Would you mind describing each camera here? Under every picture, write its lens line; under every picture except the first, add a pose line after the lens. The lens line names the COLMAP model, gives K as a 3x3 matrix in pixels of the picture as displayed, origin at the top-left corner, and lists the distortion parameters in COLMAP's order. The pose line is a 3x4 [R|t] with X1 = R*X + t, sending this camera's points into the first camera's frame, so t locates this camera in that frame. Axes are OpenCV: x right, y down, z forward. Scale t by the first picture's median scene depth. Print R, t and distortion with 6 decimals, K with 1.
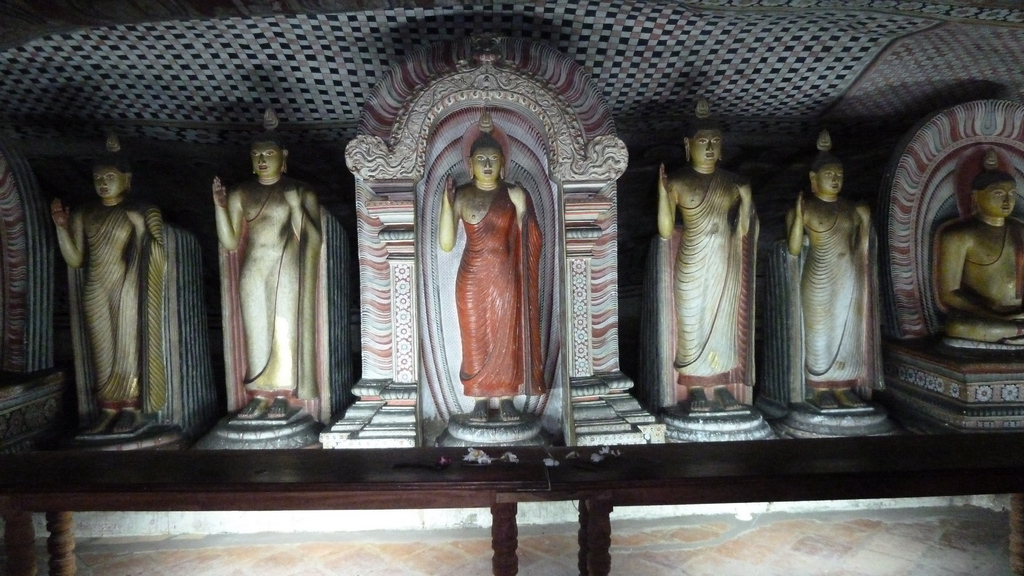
lens RADIAL K [[768.7, 0, 509.7], [0, 768.7, 284.3], [0, 0, 1]] dist [0.006283, 0.001355]
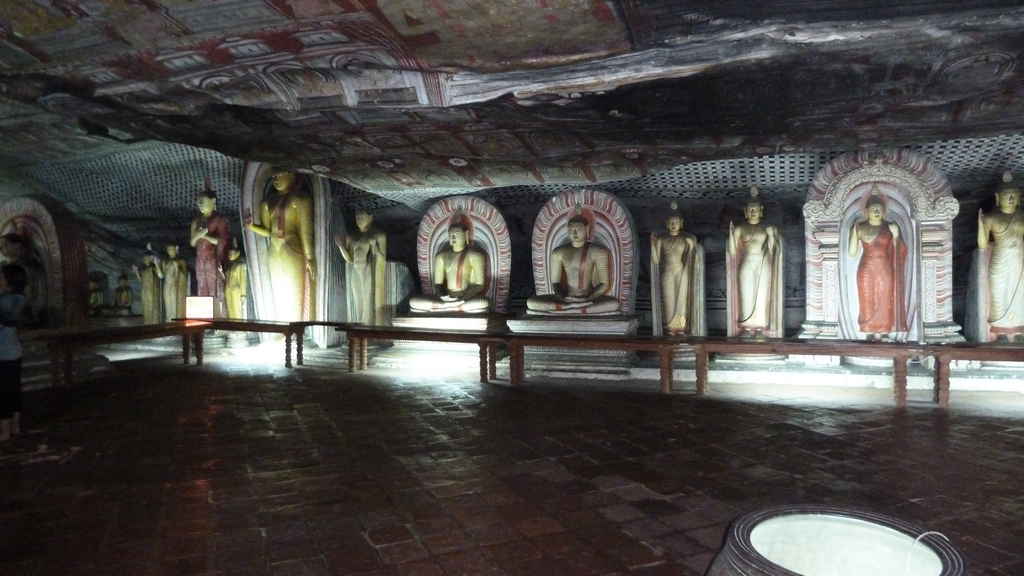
lens RADIAL K [[768.7, 0, 509.7], [0, 768.7, 284.3], [0, 0, 1]] dist [0.006283, 0.001355]
pose [[0.932974, 0.011719, -0.359754, -0.188305], [-0.015794, 0.999840, -0.008389, 0.056752], [0.359598, 0.013509, 0.933010, -1.130664]]
